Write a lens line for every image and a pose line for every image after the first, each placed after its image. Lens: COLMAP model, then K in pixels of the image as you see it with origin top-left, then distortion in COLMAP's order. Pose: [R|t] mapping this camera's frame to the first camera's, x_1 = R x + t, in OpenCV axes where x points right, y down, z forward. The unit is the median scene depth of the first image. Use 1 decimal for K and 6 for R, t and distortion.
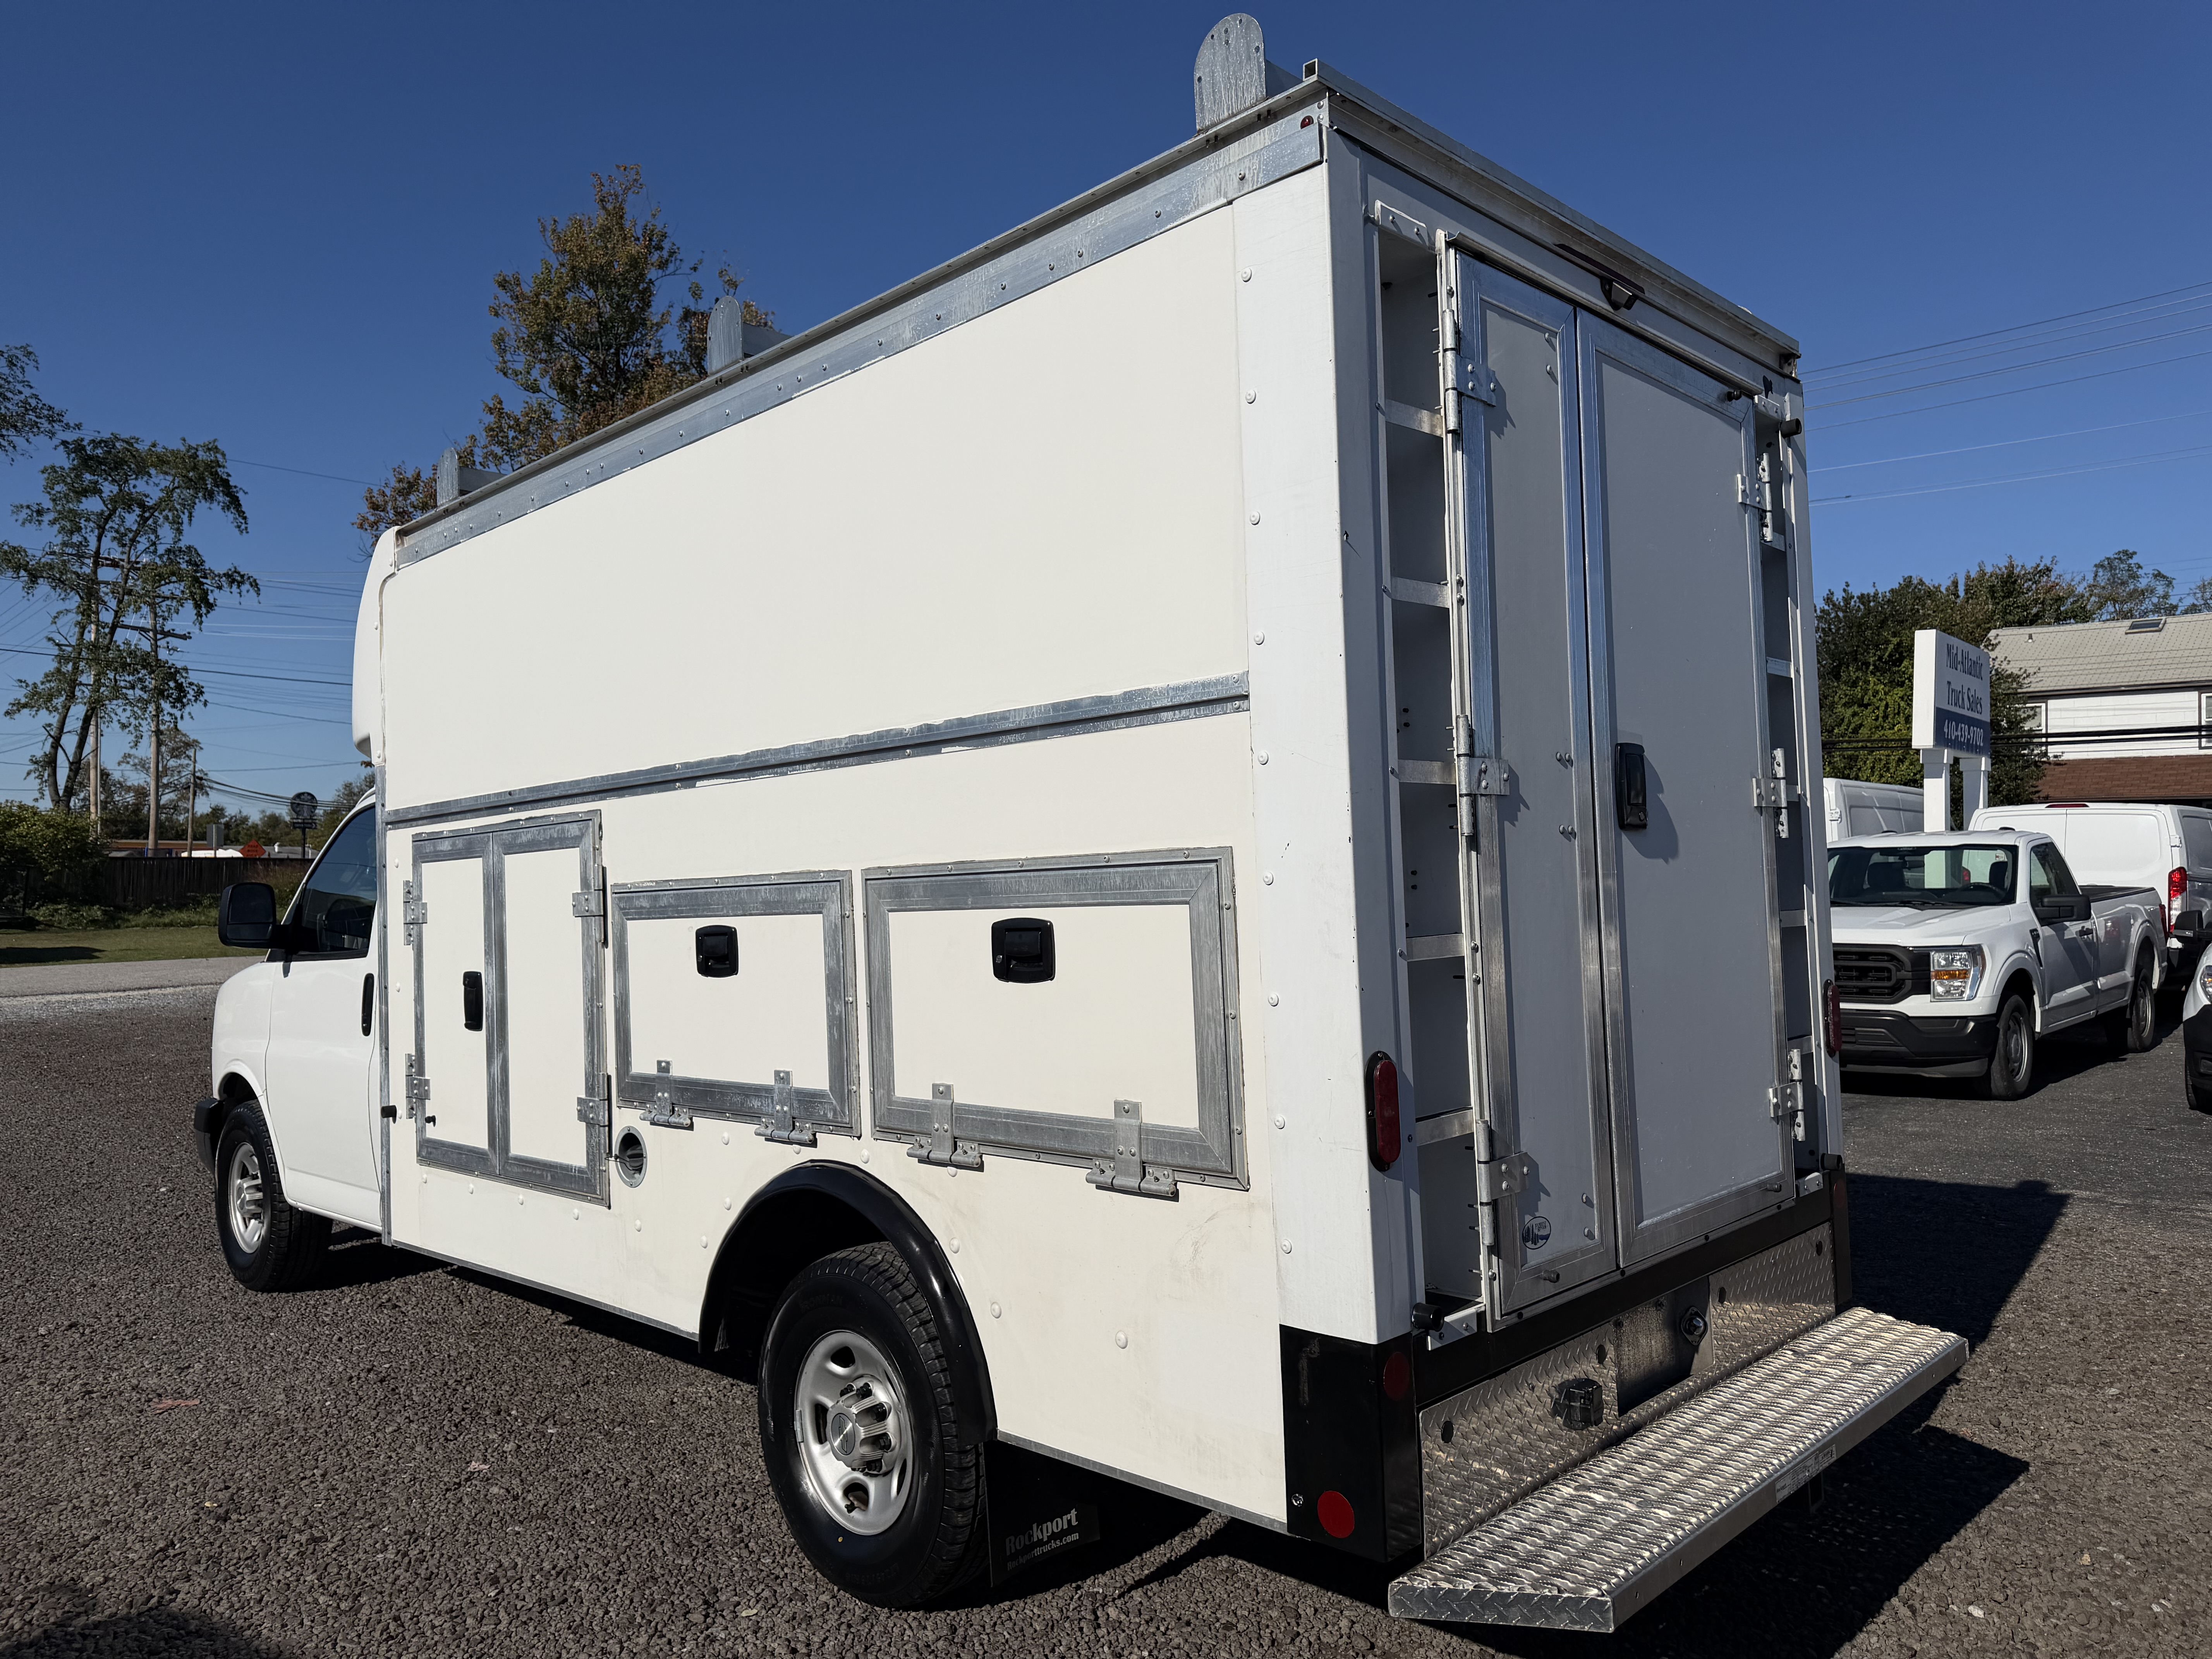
lens RADIAL K [[1550.2, 0, 1100.3], [0, 1550.2, 843.6], [0, 0, 1]] dist [0.076312, -0.106126]
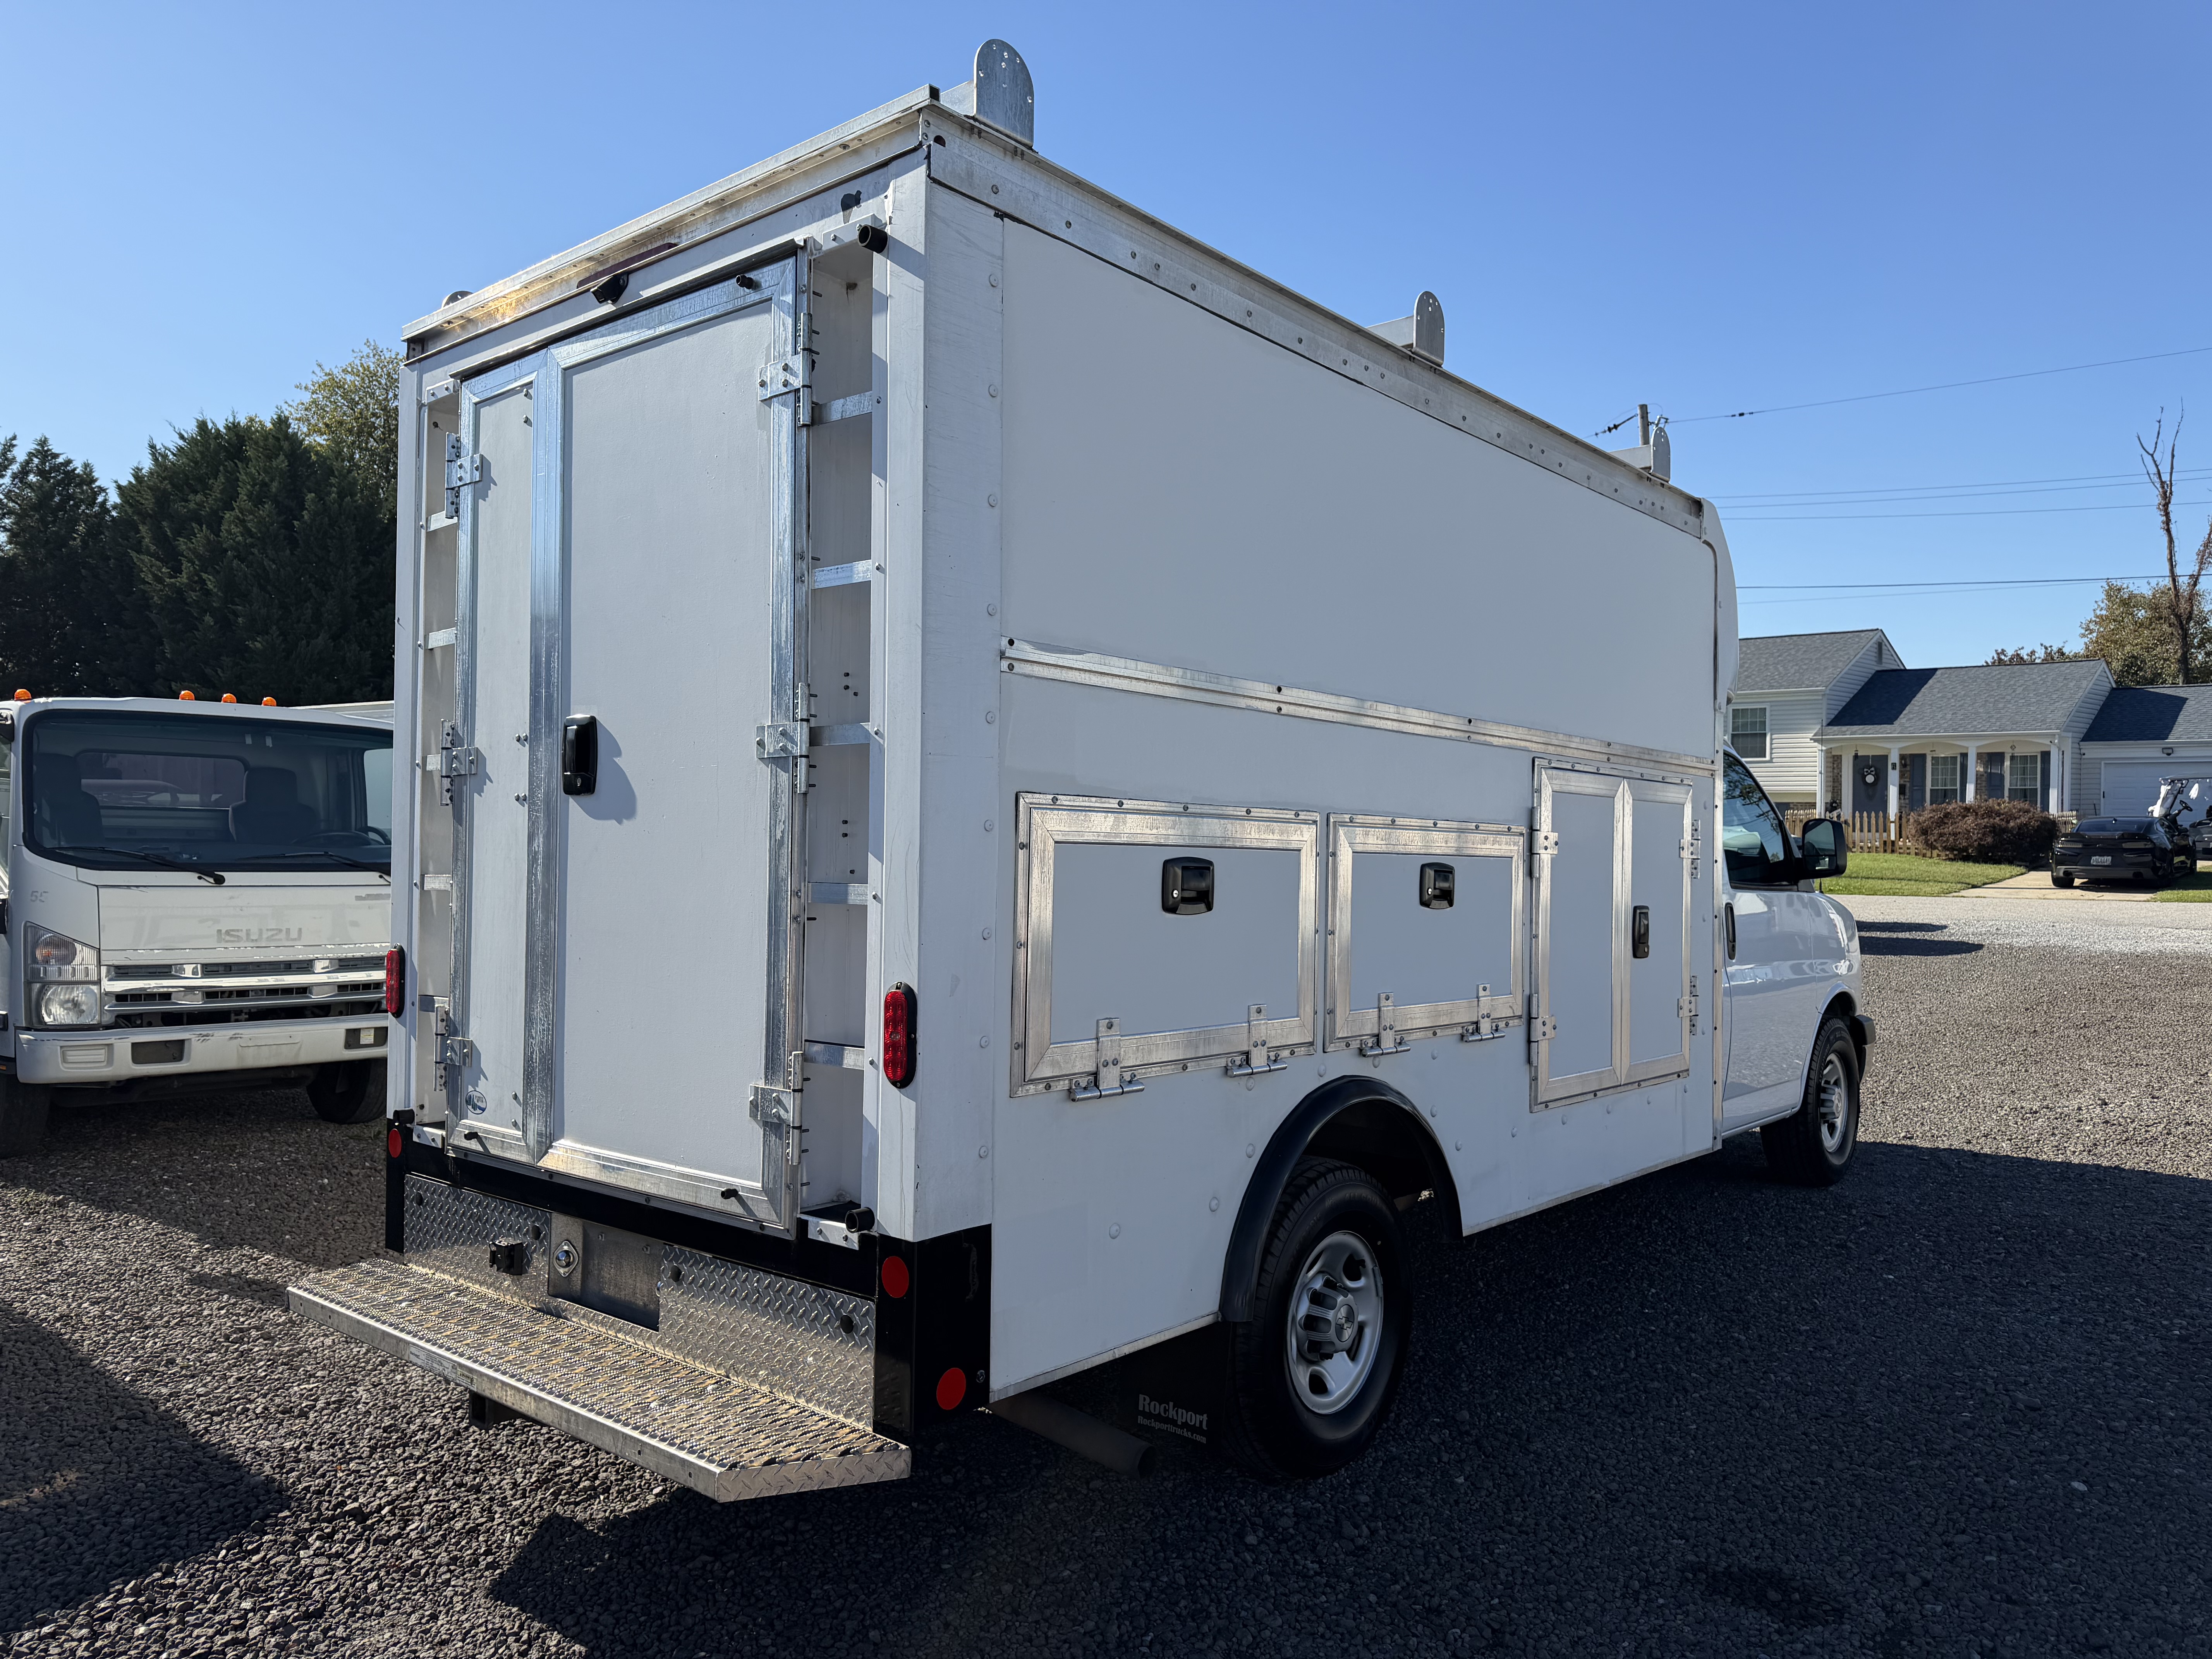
lens RADIAL K [[1550.2, 0, 1100.3], [0, 1550.2, 843.6], [0, 0, 1]] dist [0.076312, -0.106126]
pose [[0.074756, 0.021184, -0.996977, 1.458340], [0.023904, 0.999449, 0.023029, 0.009279], [0.996915, -0.025553, 0.074208, 1.273685]]
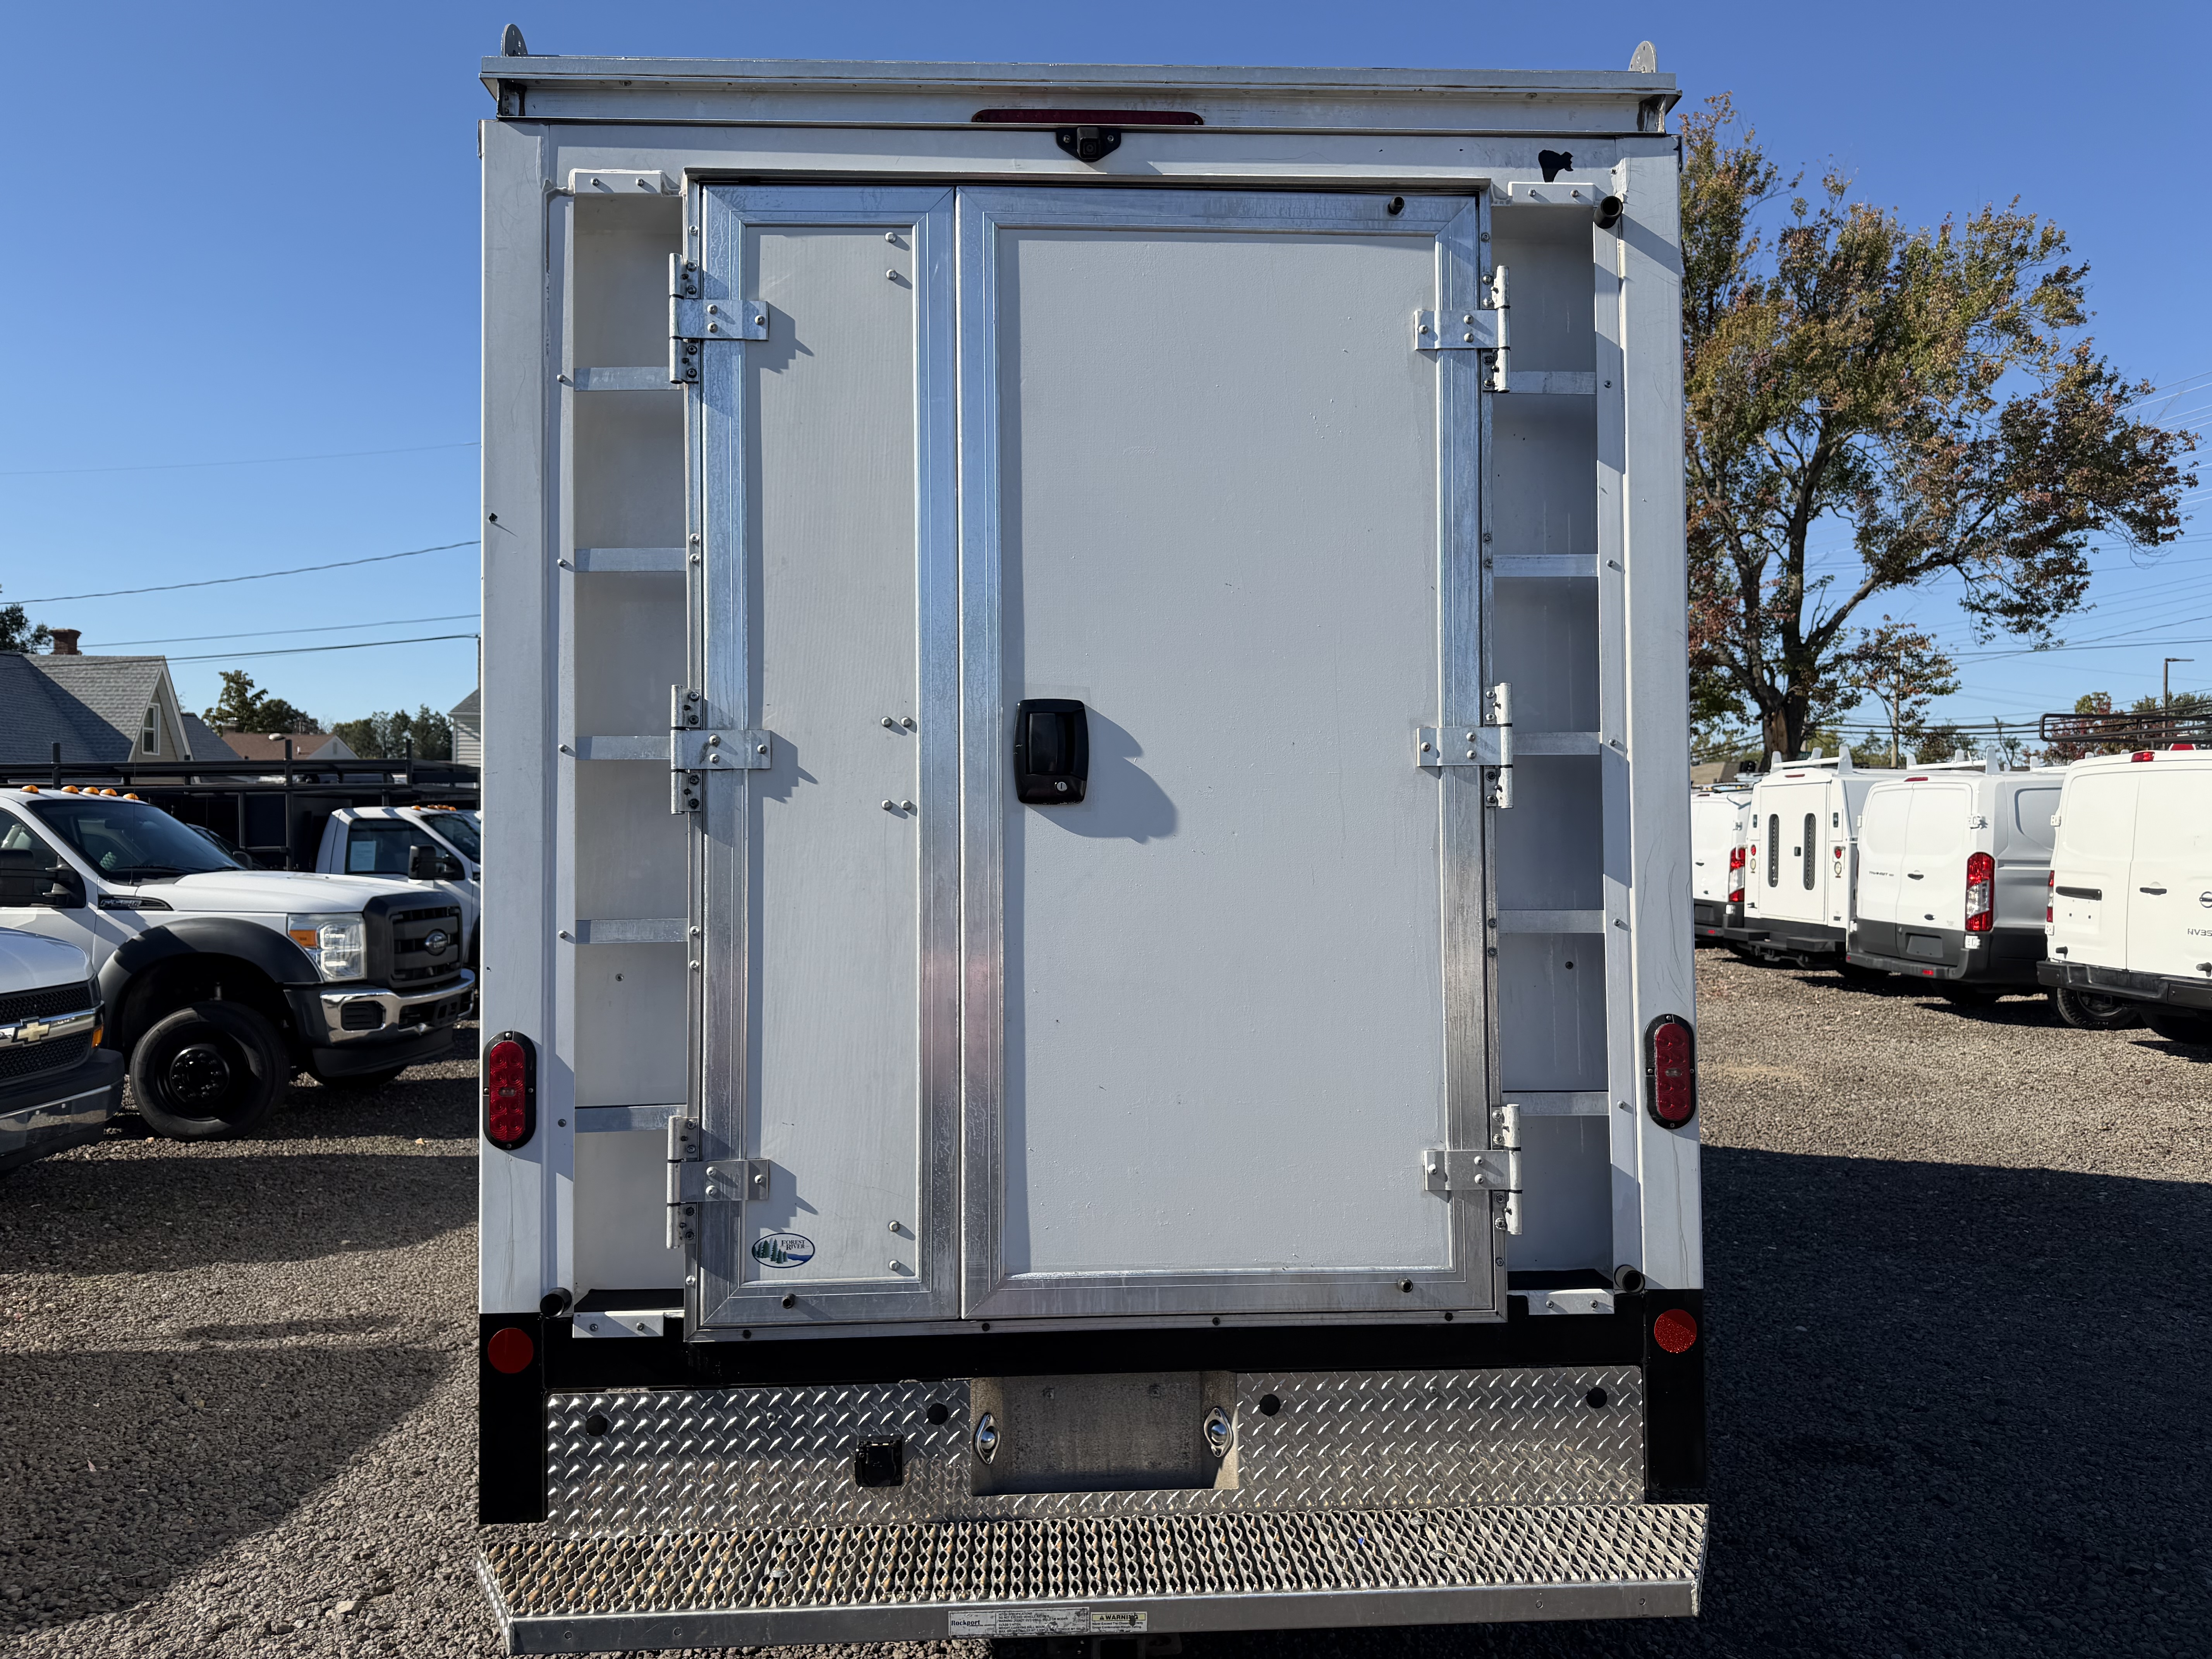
lens RADIAL K [[1550.2, 0, 1100.3], [0, 1550.2, 843.6], [0, 0, 1]] dist [0.076312, -0.106126]
pose [[0.736225, 0.009831, -0.676665, 0.909456], [0.006561, 0.999744, 0.021664, -0.005059], [0.676705, -0.020390, 0.735972, 0.409710]]
